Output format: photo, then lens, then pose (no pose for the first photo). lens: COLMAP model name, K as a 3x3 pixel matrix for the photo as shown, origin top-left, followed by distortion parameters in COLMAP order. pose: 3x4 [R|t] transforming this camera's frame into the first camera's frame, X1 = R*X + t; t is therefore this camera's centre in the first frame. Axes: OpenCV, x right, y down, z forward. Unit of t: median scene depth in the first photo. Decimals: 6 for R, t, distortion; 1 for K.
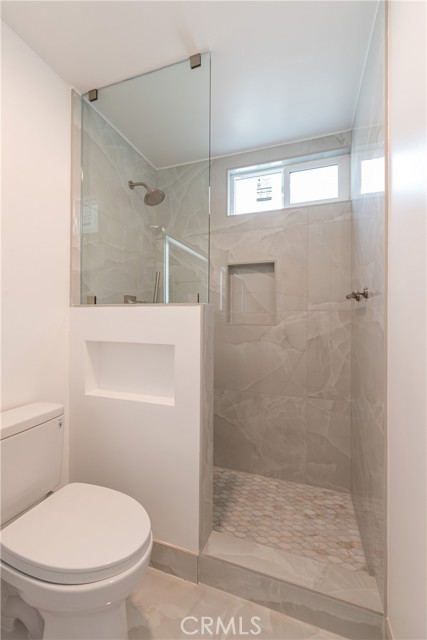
lens RADIAL K [[275.0, 0, 213.5], [0, 275.0, 320.0], [0, 0, 1]] dist [0.001727, 0.000573]
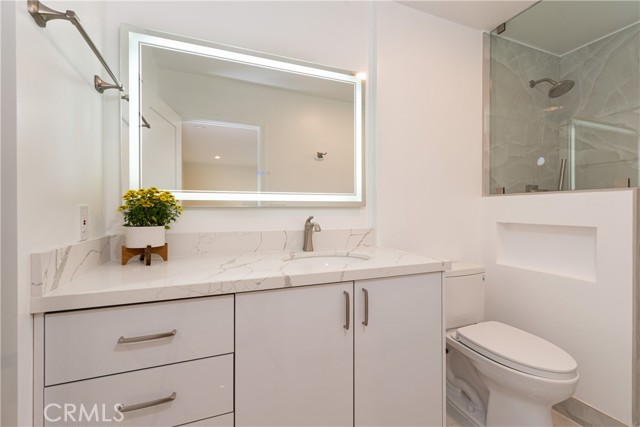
lens RADIAL K [[275.0, 0, 321.9], [0, 275.0, 210.3], [0, 0, 1]] dist [0.001727, 0.000573]
pose [[0.647652, -0.002833, -0.761931, -0.007961], [-0.003586, 0.999971, -0.006766, 0.023348], [0.761928, 0.007114, 0.647623, -0.356536]]
